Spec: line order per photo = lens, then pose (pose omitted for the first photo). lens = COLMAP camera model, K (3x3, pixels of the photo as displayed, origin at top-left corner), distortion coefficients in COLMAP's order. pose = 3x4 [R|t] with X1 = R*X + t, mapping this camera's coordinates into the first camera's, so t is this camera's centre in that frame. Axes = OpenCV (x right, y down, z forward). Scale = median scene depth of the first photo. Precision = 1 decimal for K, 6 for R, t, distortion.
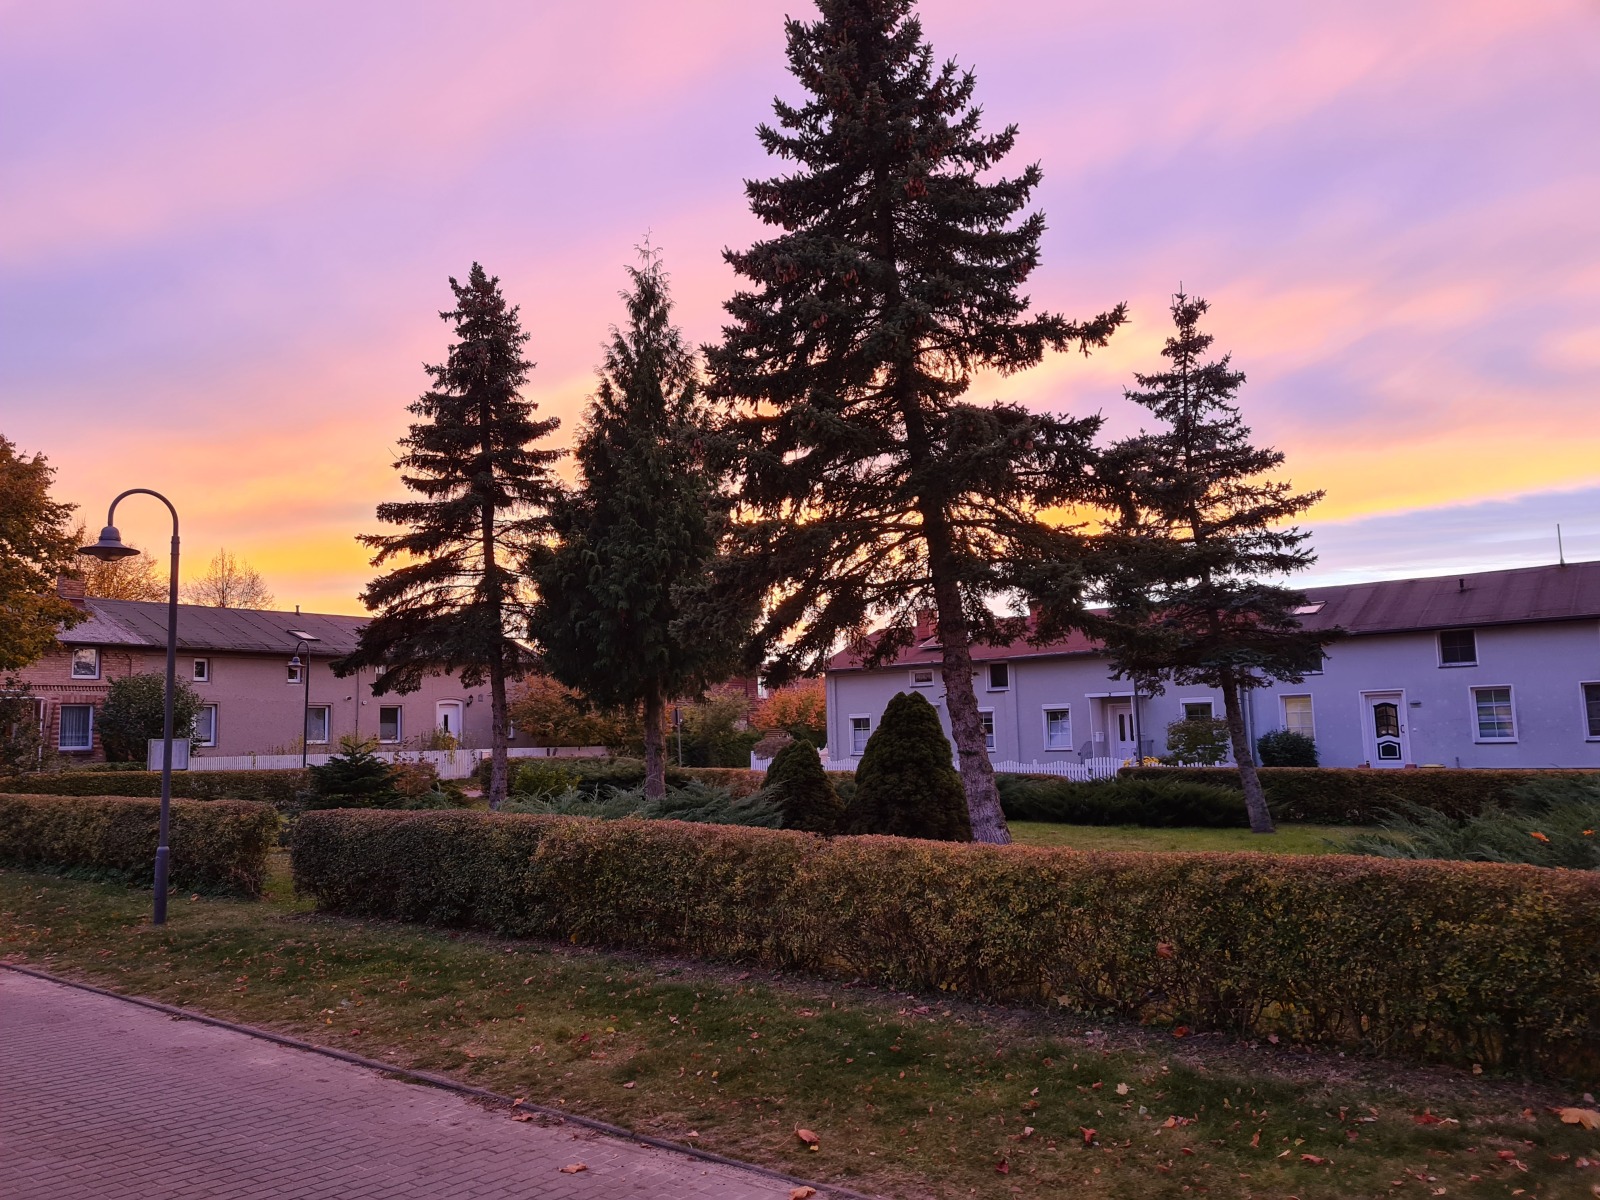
lens RADIAL K [[1199.5, 0, 795.8], [0, 1199.5, 598.1], [0, 0, 1]] dist [0.053396, -0.032173]
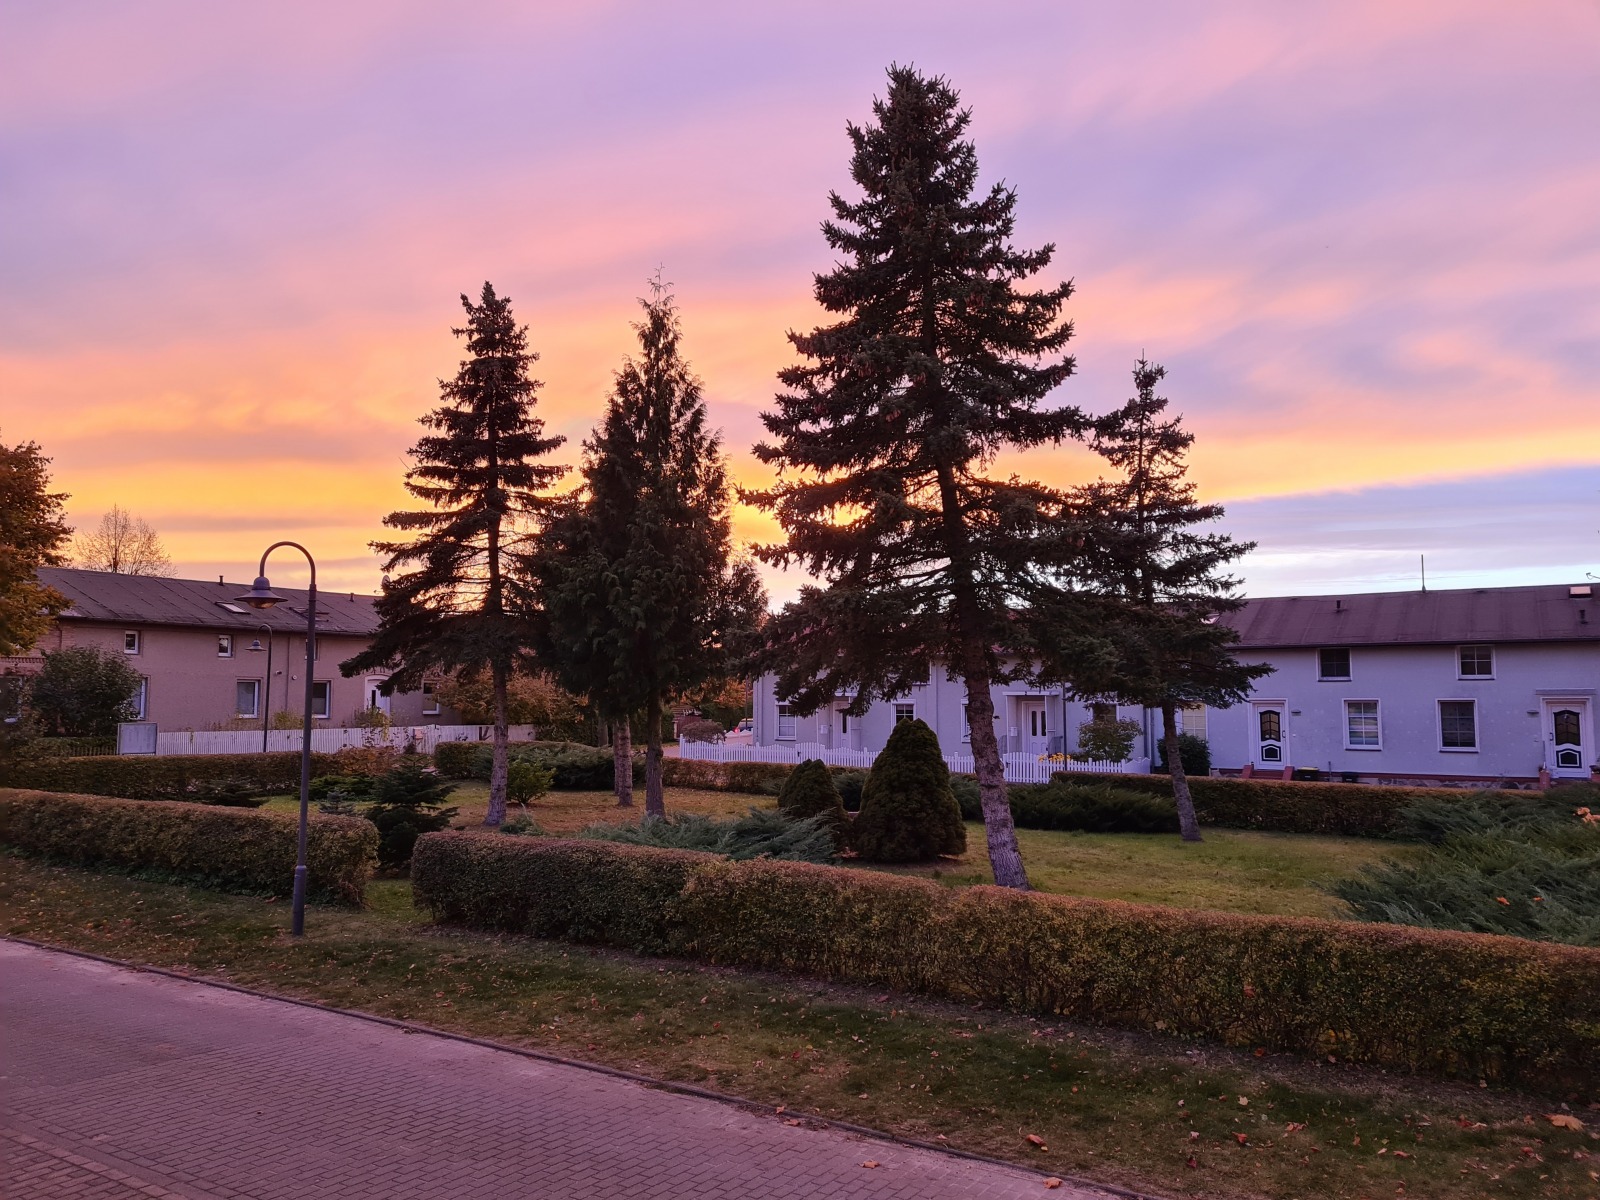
lens RADIAL K [[1199.5, 0, 805.7], [0, 1199.5, 594.9], [0, 0, 1]] dist [0.053396, -0.032173]
pose [[0.992698, 0.037508, 0.114650, -0.160473], [-0.040767, 0.998825, 0.026209, -0.073215], [-0.113533, -0.030692, 0.993060, -0.117216]]
